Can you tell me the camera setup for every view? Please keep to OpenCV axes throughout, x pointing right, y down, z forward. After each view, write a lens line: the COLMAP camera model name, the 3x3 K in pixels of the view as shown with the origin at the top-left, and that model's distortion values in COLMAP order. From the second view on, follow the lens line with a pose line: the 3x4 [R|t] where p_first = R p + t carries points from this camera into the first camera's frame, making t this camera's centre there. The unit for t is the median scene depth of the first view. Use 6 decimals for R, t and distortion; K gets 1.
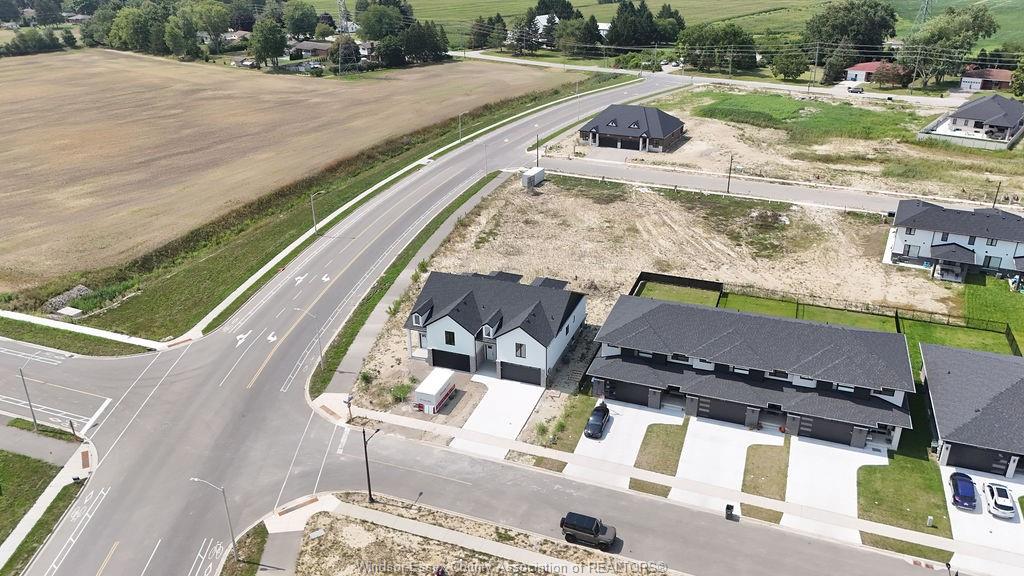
lens RADIAL K [[752.1, 0, 512.8], [0, 752.1, 280.5], [0, 0, 1]] dist [0.059180, -0.051471]
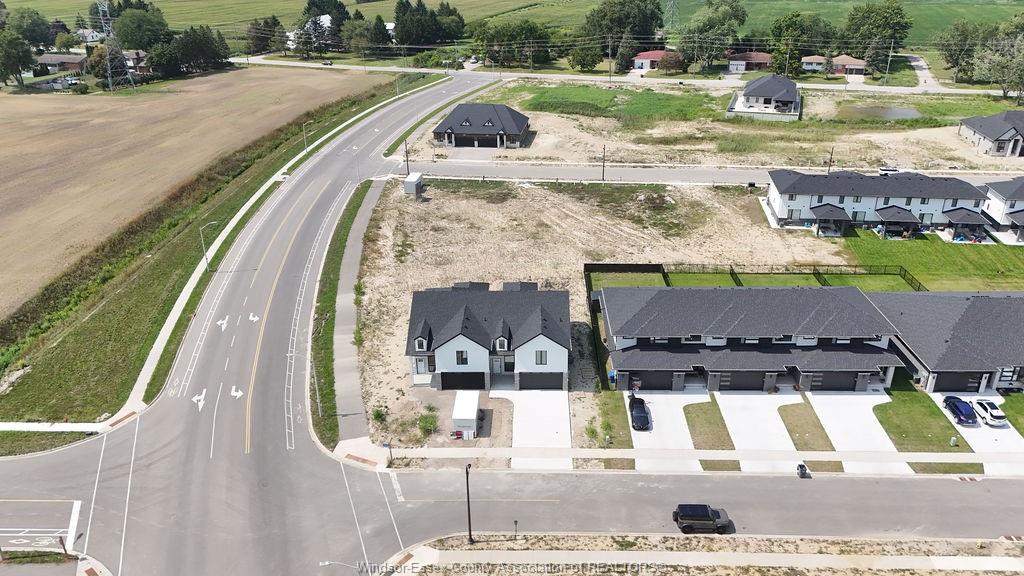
lens RADIAL K [[752.1, 0, 512.9], [0, 752.1, 282.2], [0, 0, 1]] dist [0.059180, -0.051471]
pose [[0.942845, -0.138379, 0.303141, -0.276022], [0.137238, 0.990218, 0.025174, -0.030639], [-0.303660, 0.017867, 0.952613, 0.066716]]
